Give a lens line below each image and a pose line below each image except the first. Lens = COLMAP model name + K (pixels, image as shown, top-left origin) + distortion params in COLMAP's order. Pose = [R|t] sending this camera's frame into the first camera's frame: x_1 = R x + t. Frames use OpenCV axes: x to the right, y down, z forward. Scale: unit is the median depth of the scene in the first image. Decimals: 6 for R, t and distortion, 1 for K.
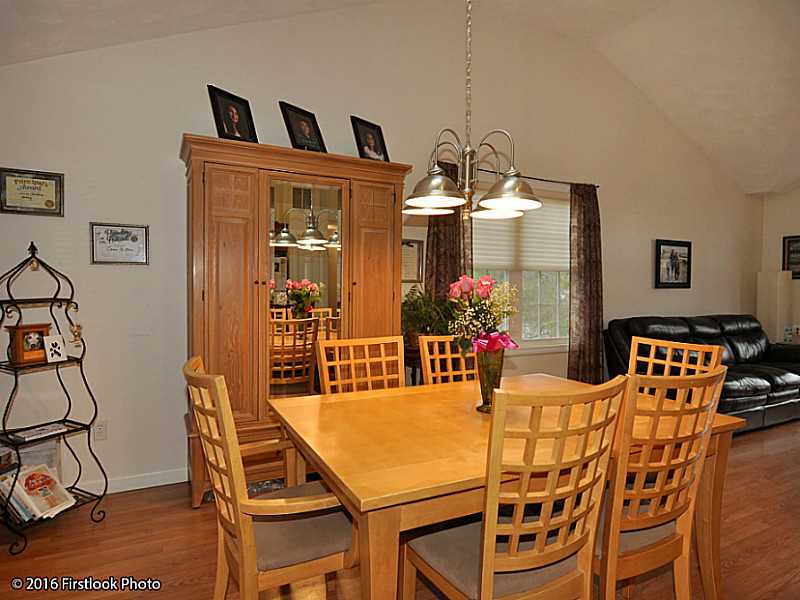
lens RADIAL K [[494.5, 0, 400.0], [0, 494.5, 300.0], [0, 0, 1]] dist [-0.000673, -0.001314]
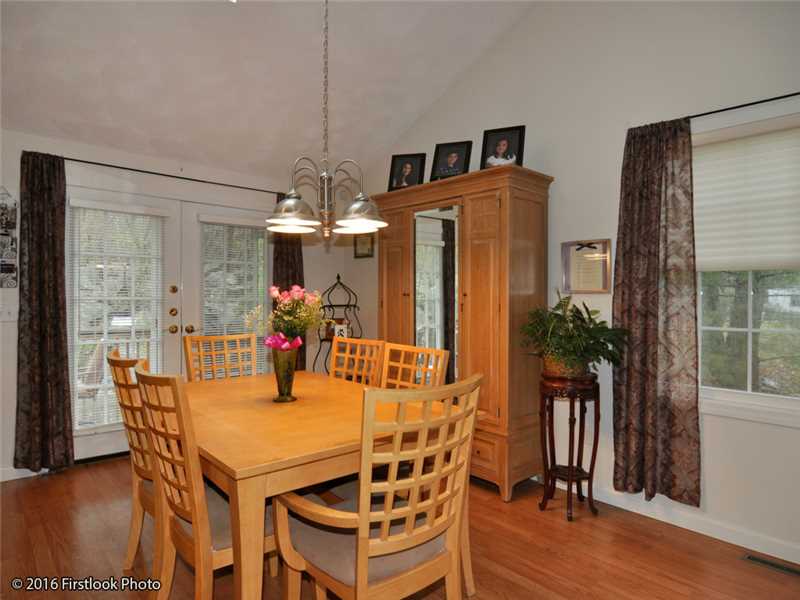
lens RADIAL K [[485.4, 0, 434.3], [0, 485.4, 301.9], [0, 0, 1]] dist [-0.002910, -0.001377]
pose [[0.271323, 0.003002, -0.962484, 0.596737], [-0.035116, 0.999360, -0.006782, -0.005864], [0.961847, 0.035638, 0.271255, 0.453905]]
